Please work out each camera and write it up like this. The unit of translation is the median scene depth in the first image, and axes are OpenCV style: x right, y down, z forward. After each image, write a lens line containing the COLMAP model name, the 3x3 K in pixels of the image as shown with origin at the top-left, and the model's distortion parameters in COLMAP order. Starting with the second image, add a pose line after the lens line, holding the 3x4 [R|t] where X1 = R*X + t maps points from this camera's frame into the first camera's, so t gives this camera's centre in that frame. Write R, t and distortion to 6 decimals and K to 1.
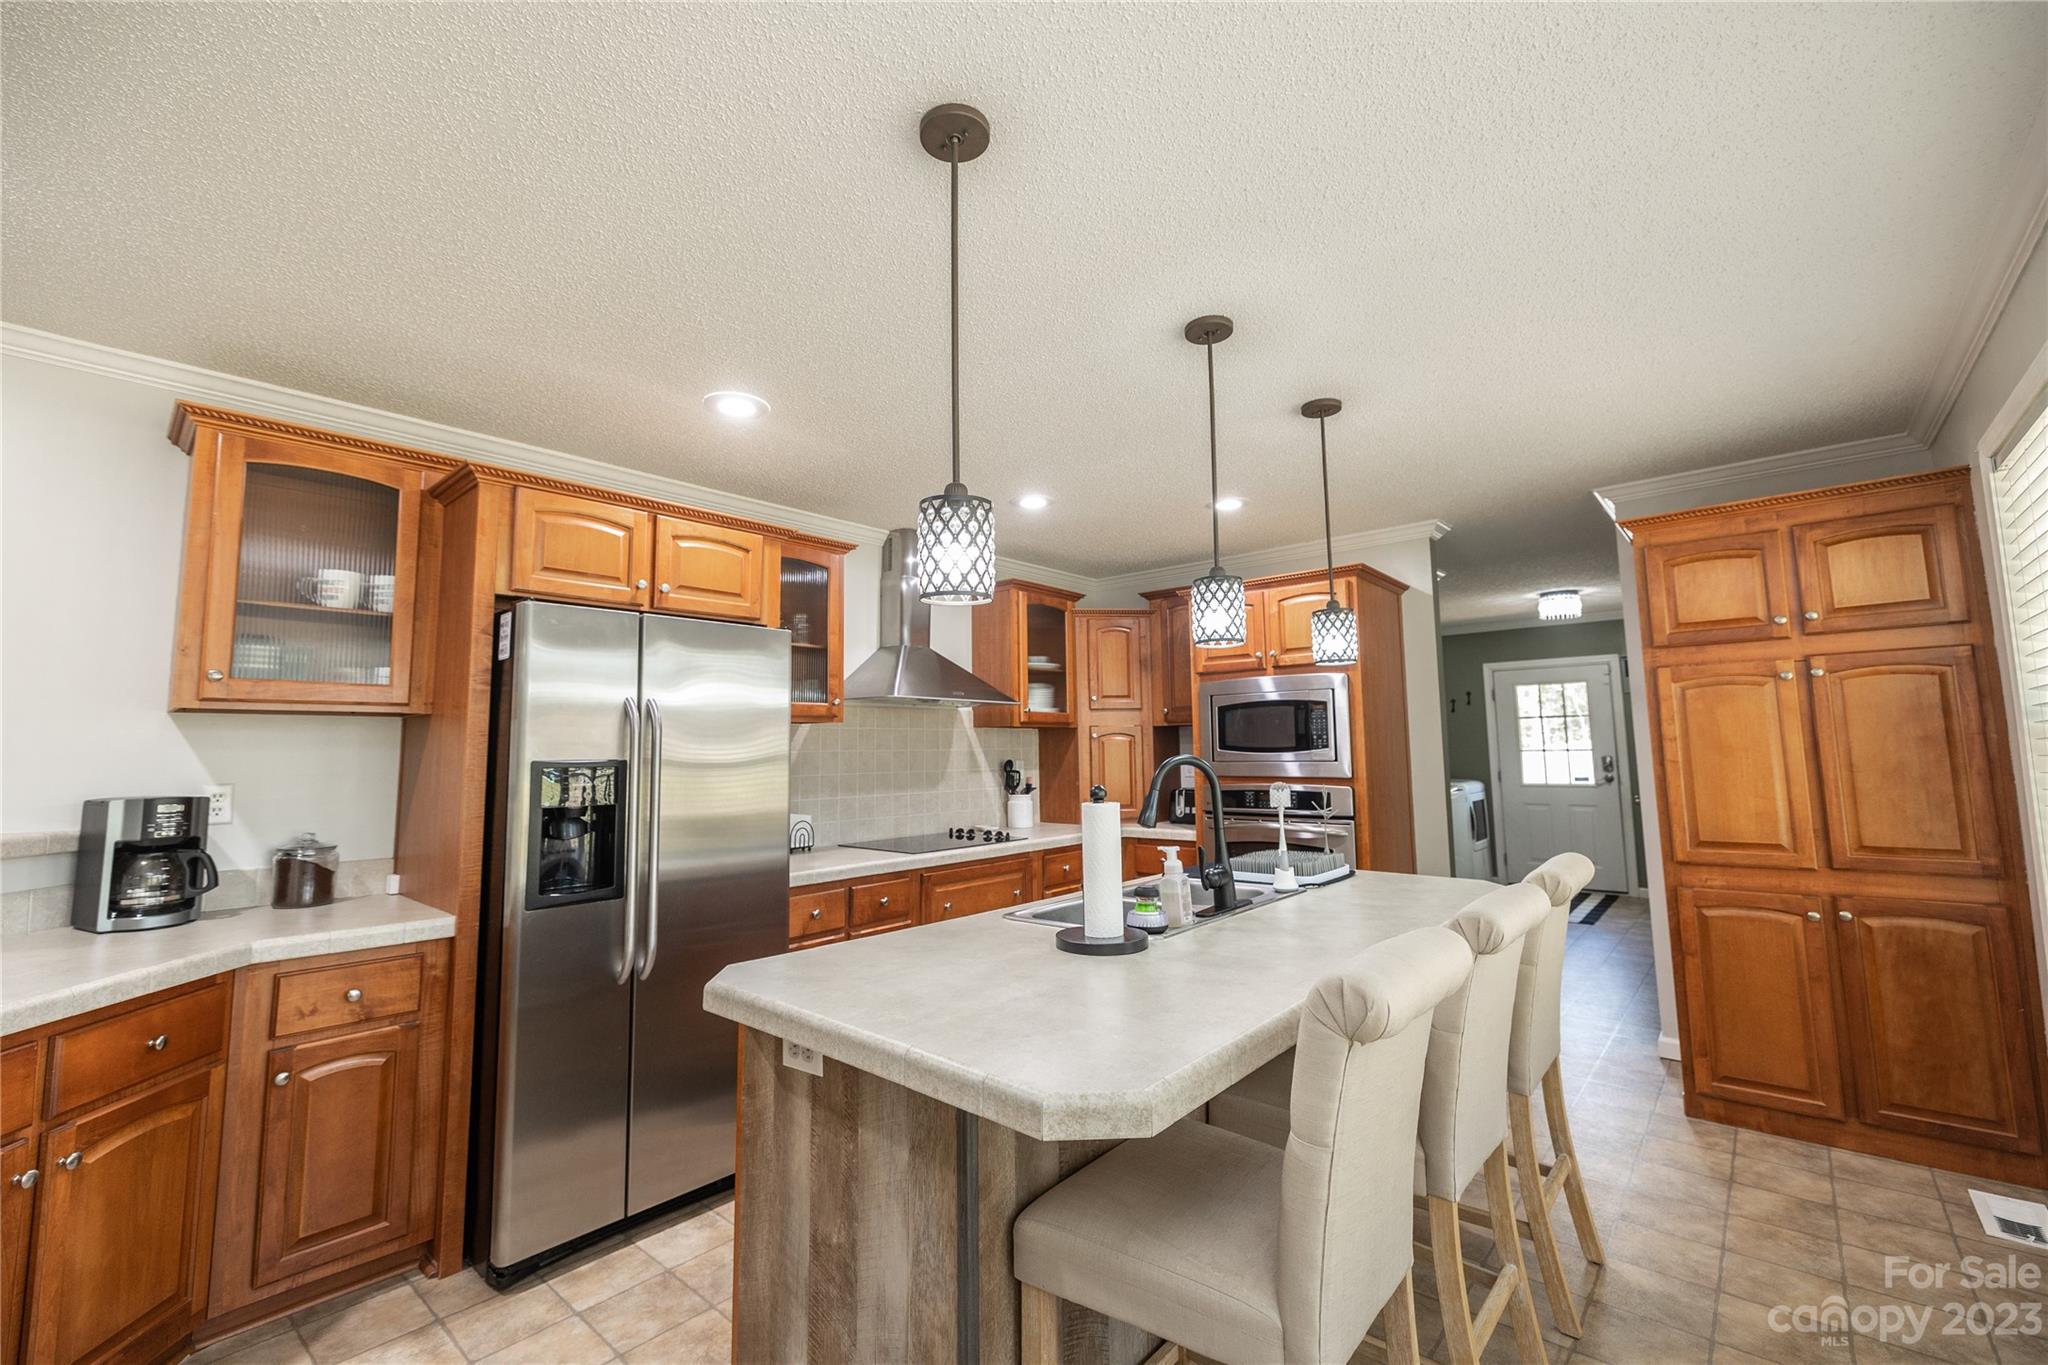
lens RADIAL K [[867.6, 0, 1019.3], [0, 867.6, 662.4], [0, 0, 1]] dist [-0.001208, 0.001085]
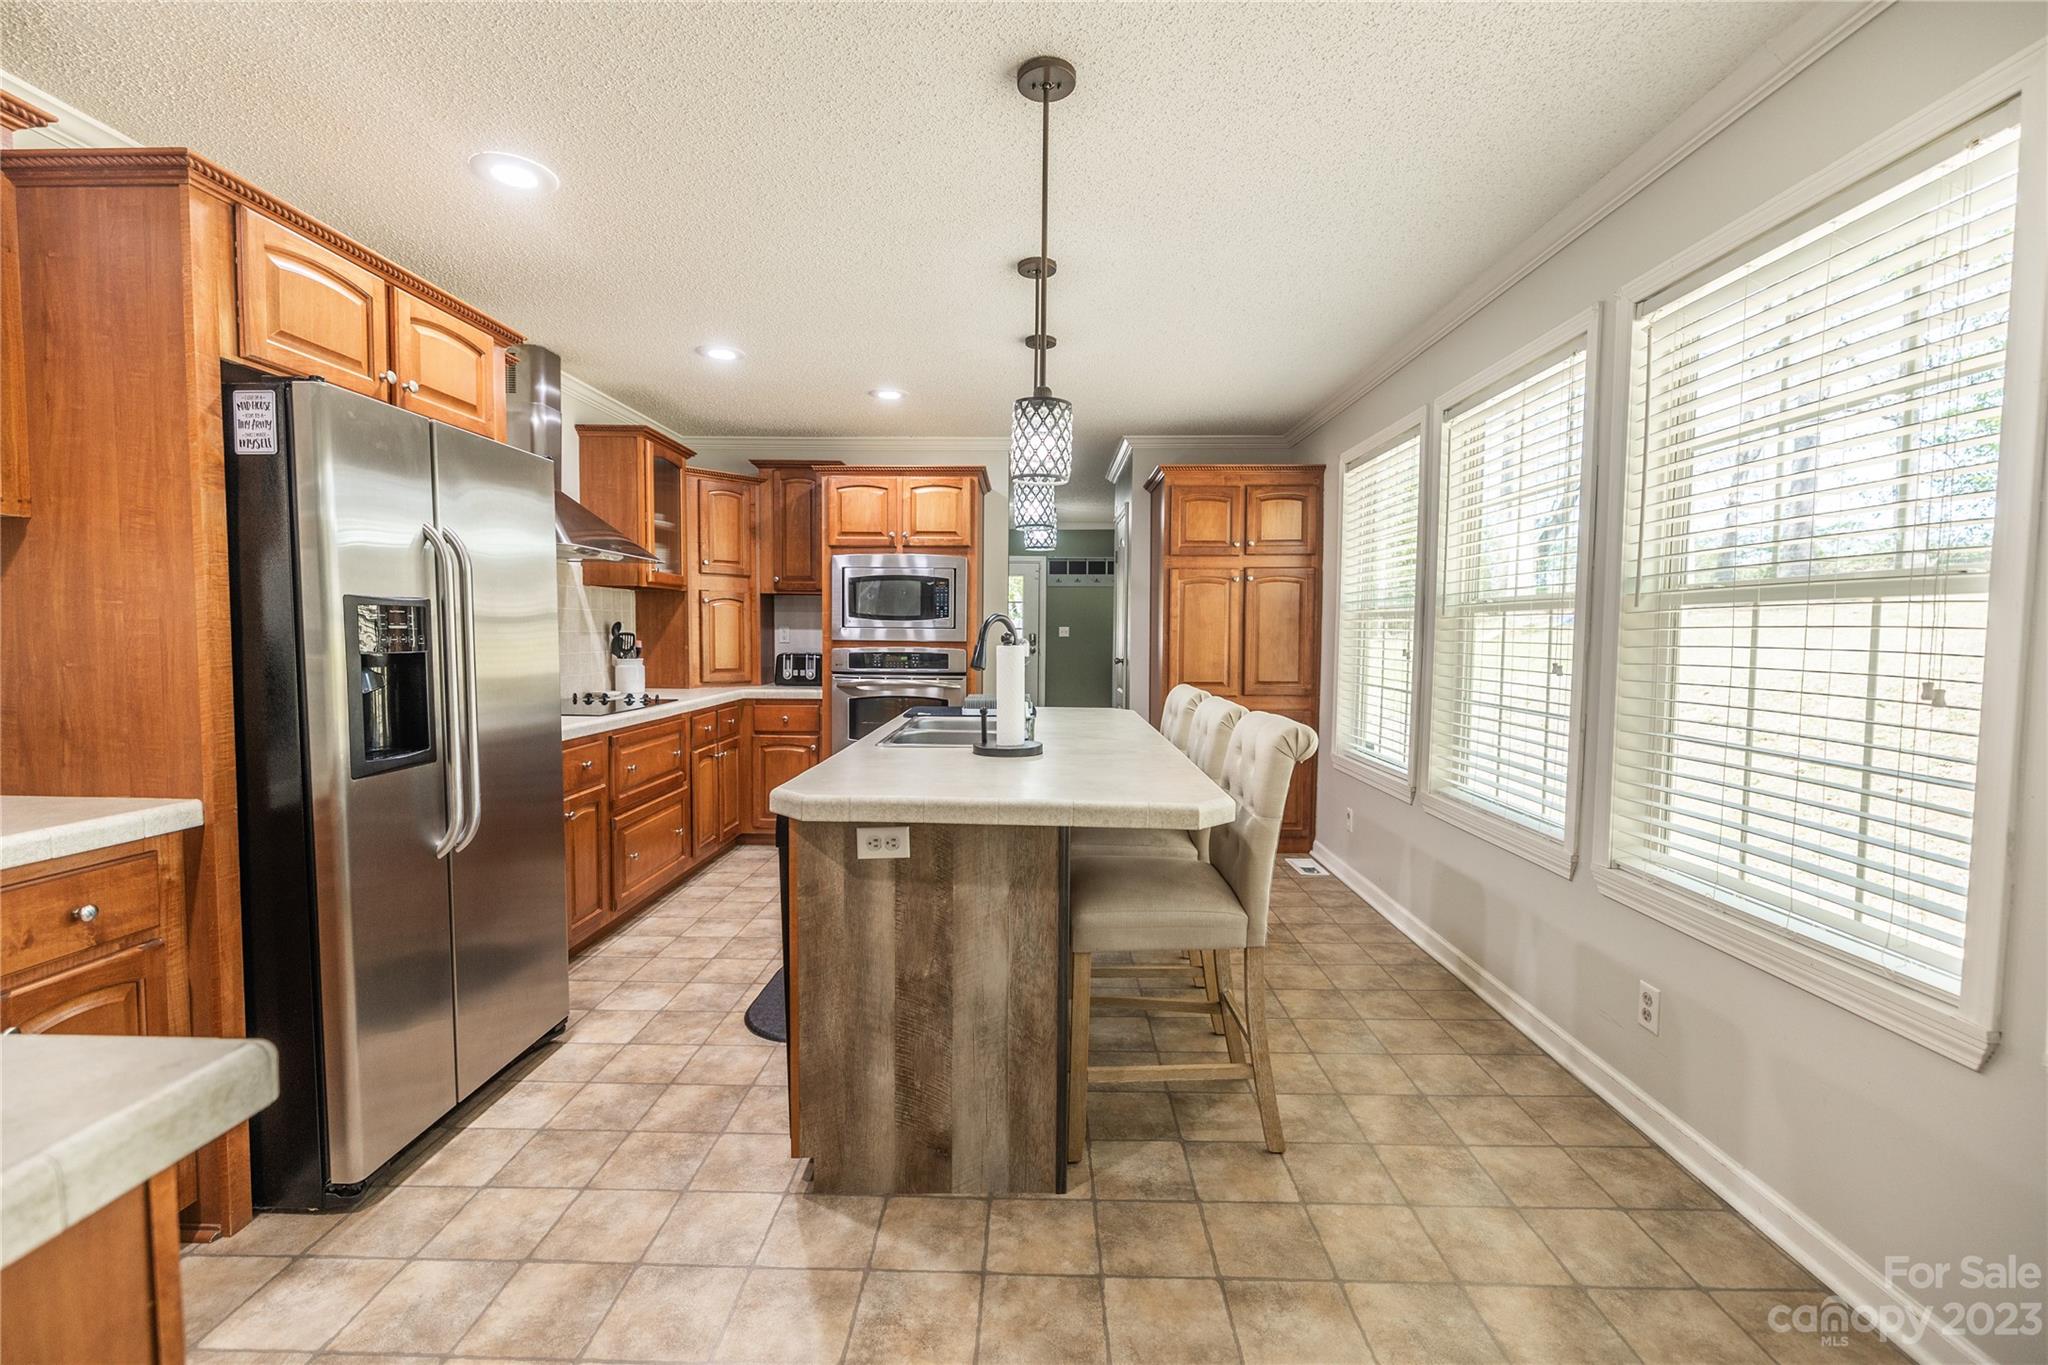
lens RADIAL K [[867.6, 0, 1040.3], [0, 867.6, 678.1], [0, 0, 1]] dist [-0.001208, 0.001085]
pose [[0.758247, -0.016239, 0.651765, -0.549839], [-0.085481, 0.988584, 0.124077, 0.034024], [-0.646339, -0.149794, 0.748203, -0.005255]]
